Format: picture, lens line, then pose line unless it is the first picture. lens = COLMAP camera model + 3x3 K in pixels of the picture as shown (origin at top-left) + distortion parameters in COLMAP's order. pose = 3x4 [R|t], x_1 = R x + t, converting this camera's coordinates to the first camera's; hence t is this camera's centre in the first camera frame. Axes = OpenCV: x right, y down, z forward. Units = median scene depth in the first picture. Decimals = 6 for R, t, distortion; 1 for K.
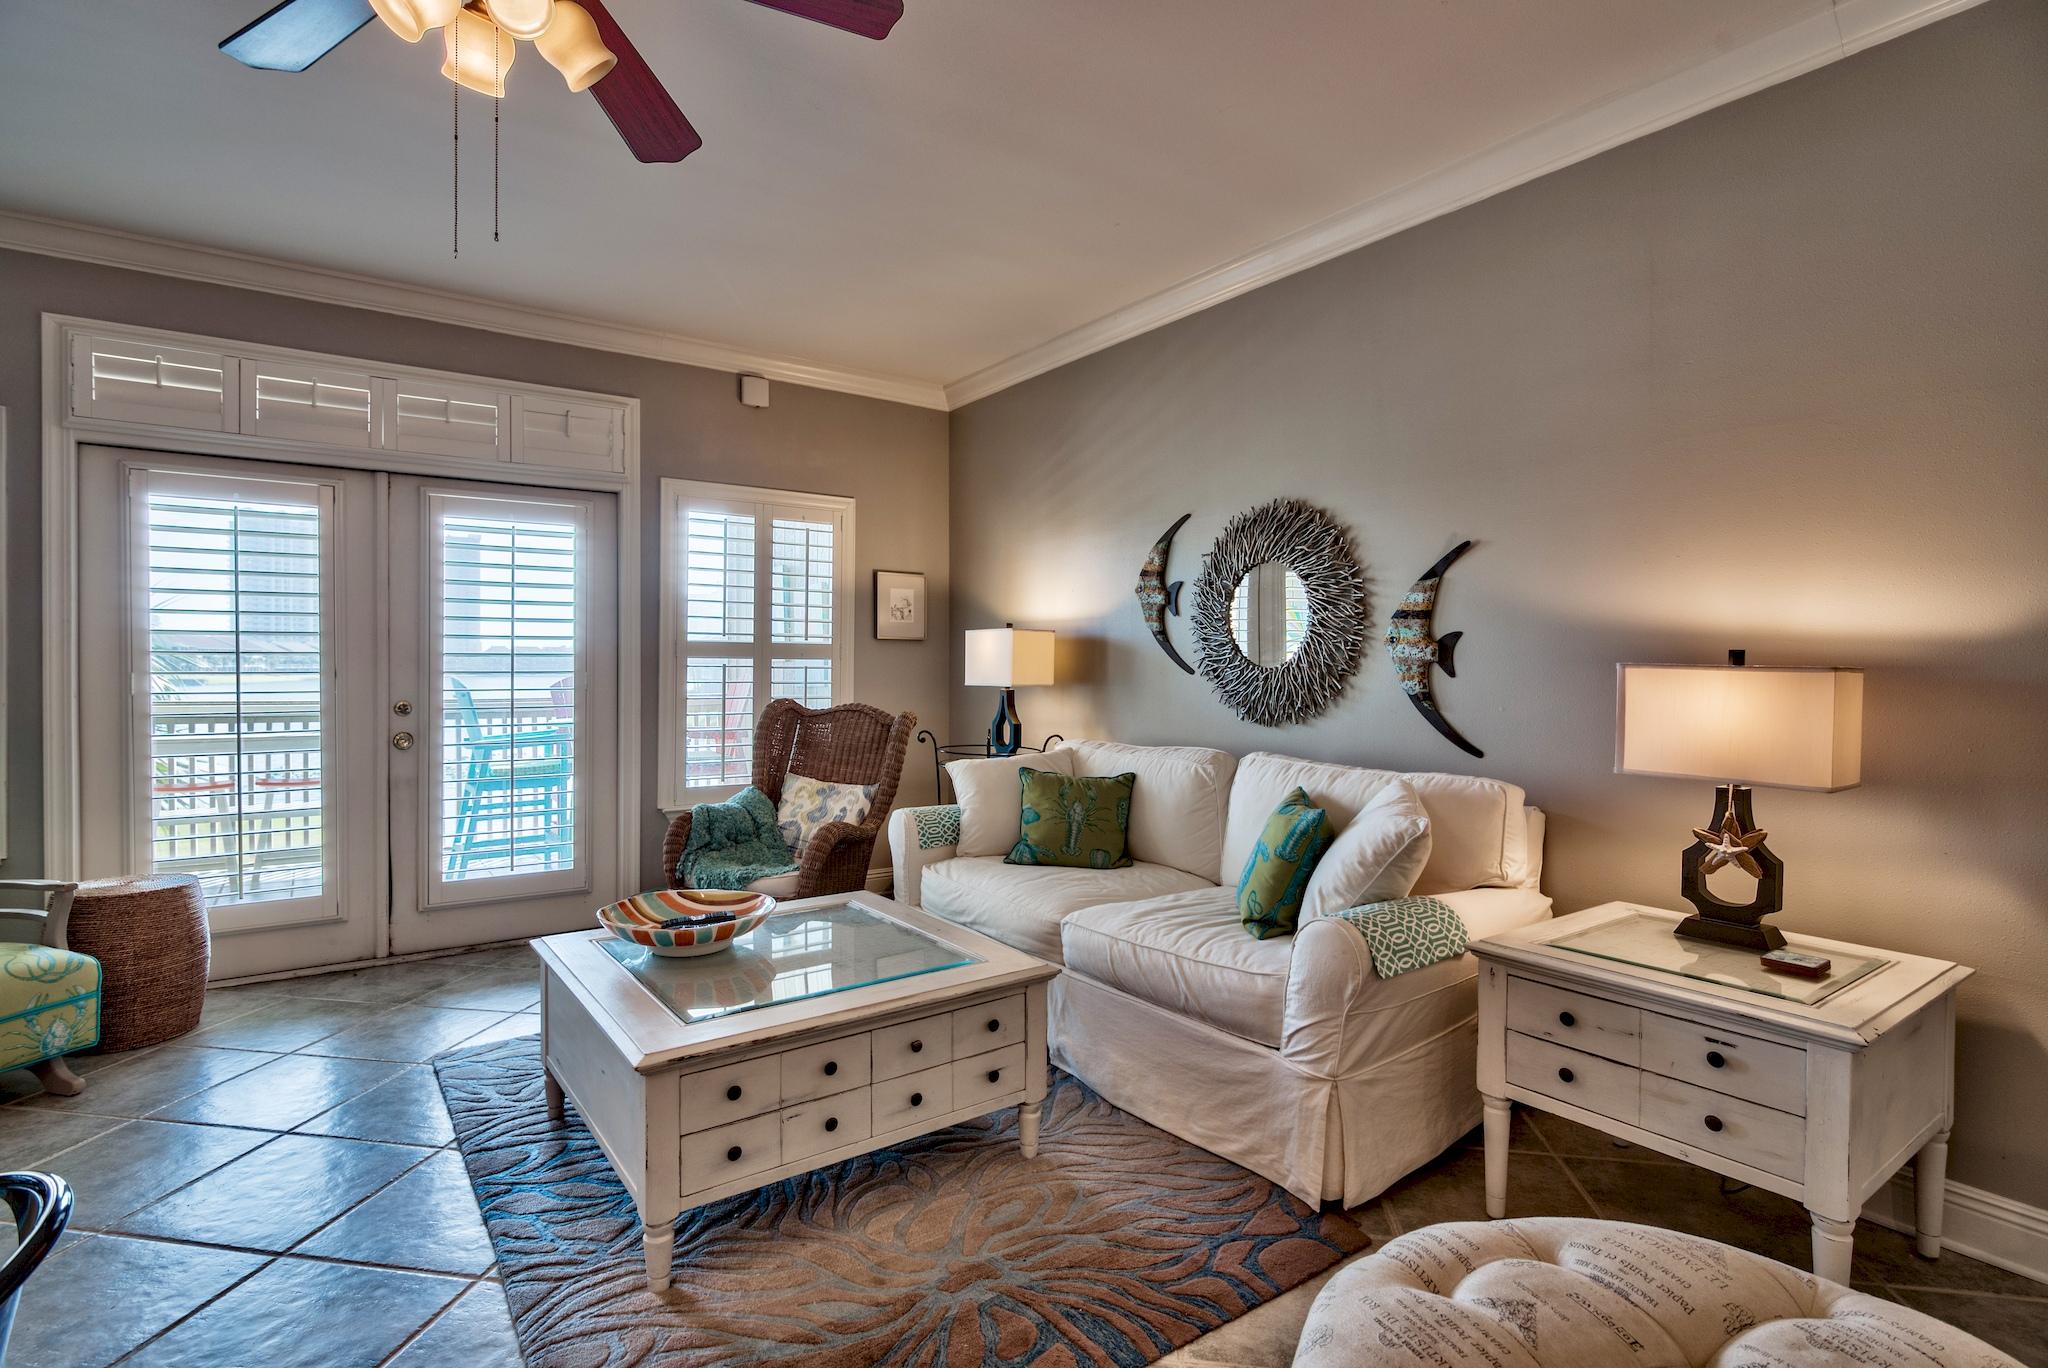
lens RADIAL K [[1032.3, 0, 1026.4], [0, 1032.3, 673.3], [0, 0, 1]] dist [0.000917, -0.002509]
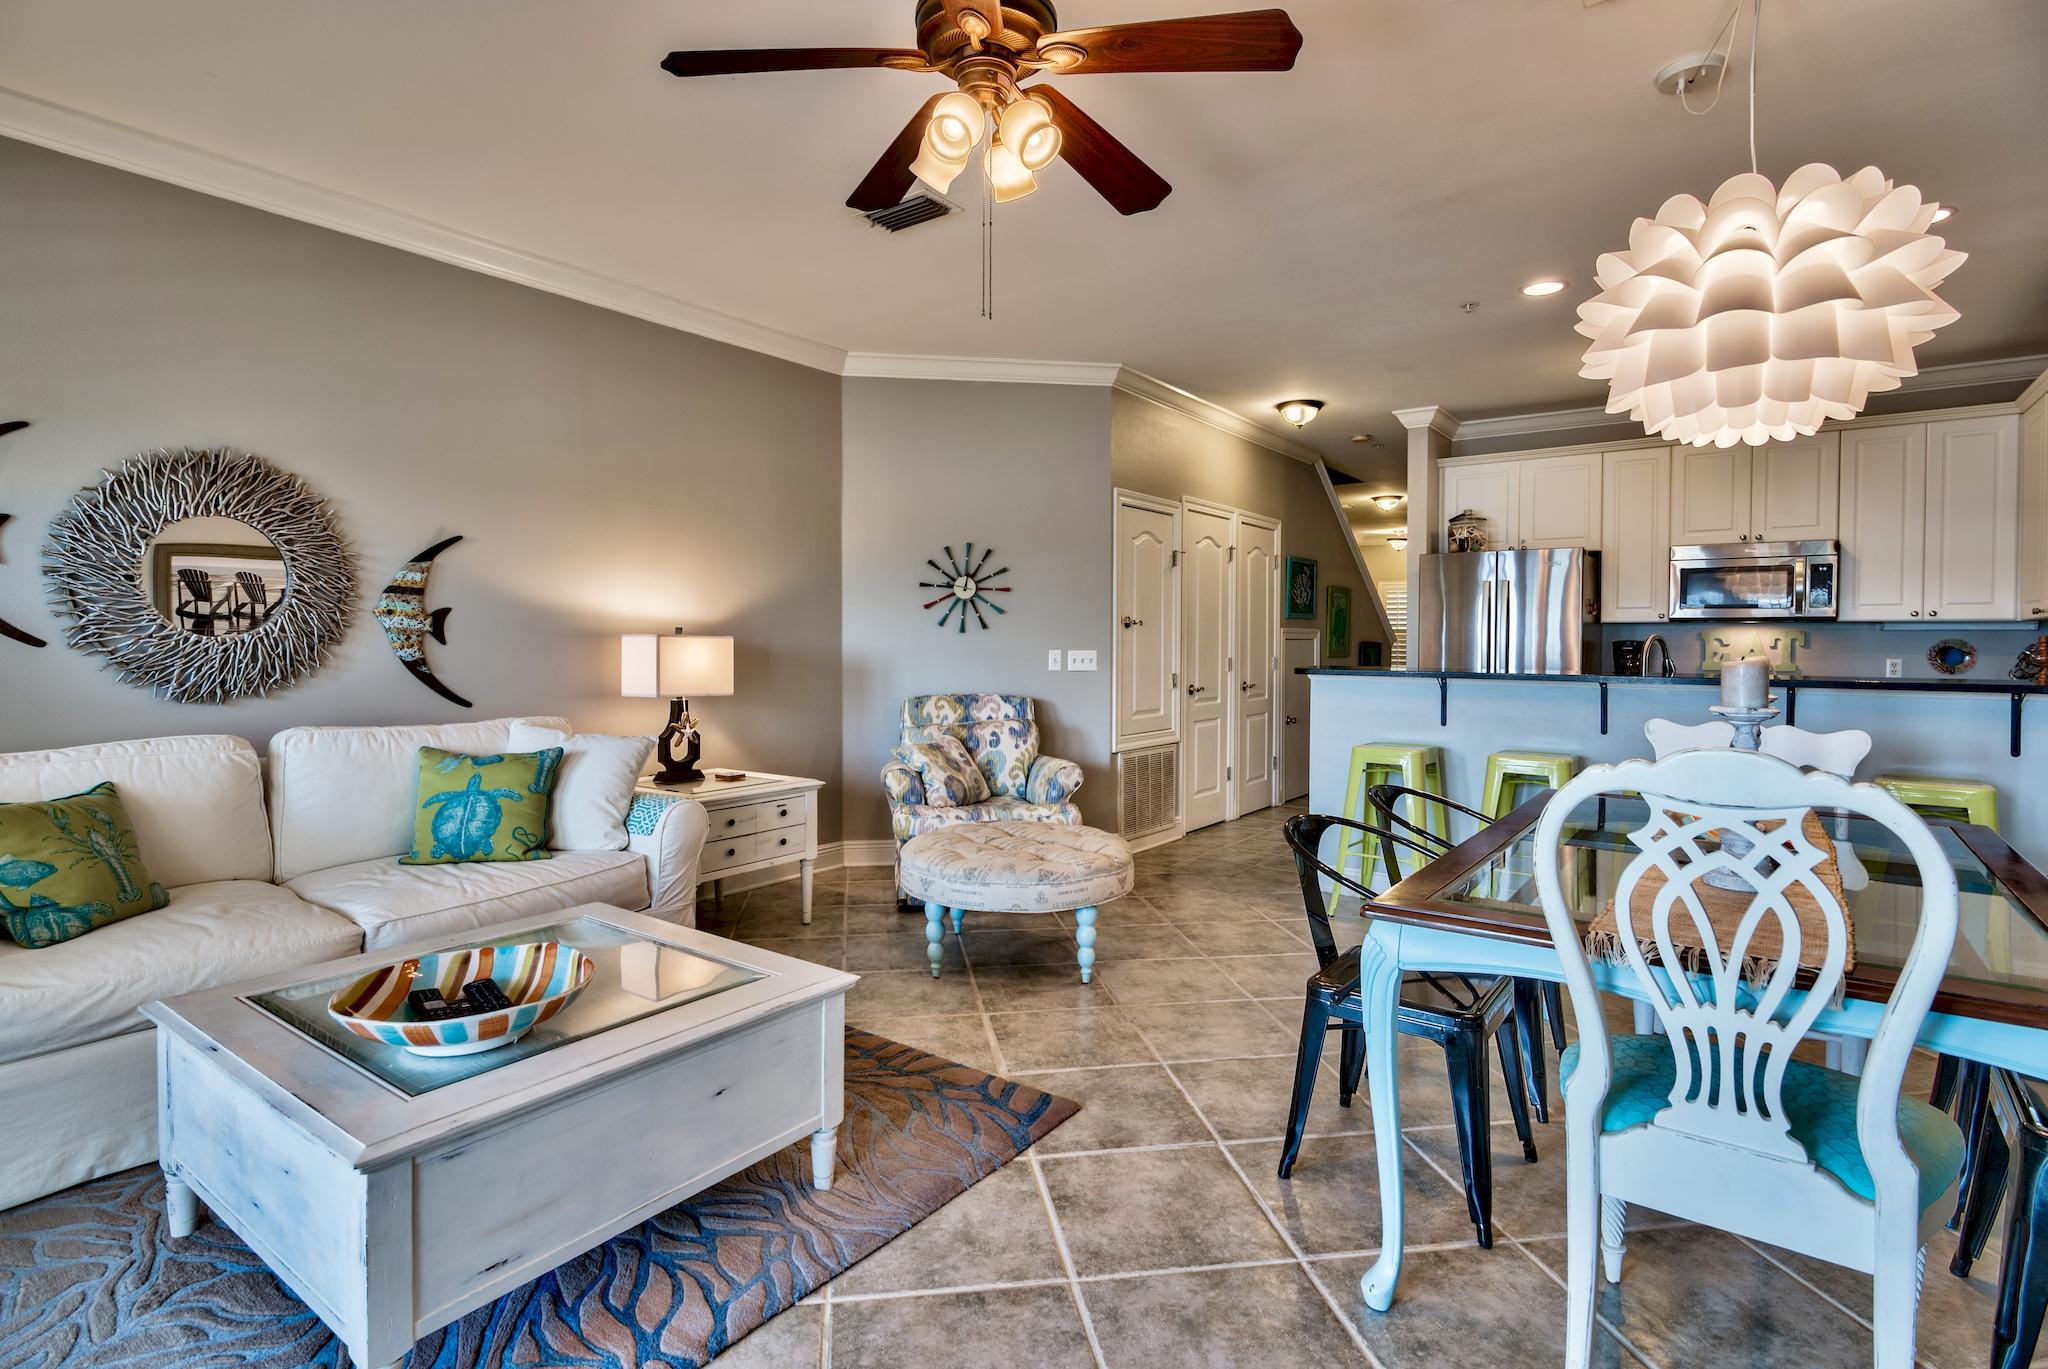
lens RADIAL K [[1032.3, 0, 1014.2], [0, 1032.3, 651.2], [0, 0, 1]] dist [0.000917, -0.002509]
pose [[-0.308068, -0.019148, 0.951171, -0.863870], [0.005896, 0.999740, 0.022036, -0.009963], [-0.951346, 0.012397, -0.307875, 0.660710]]
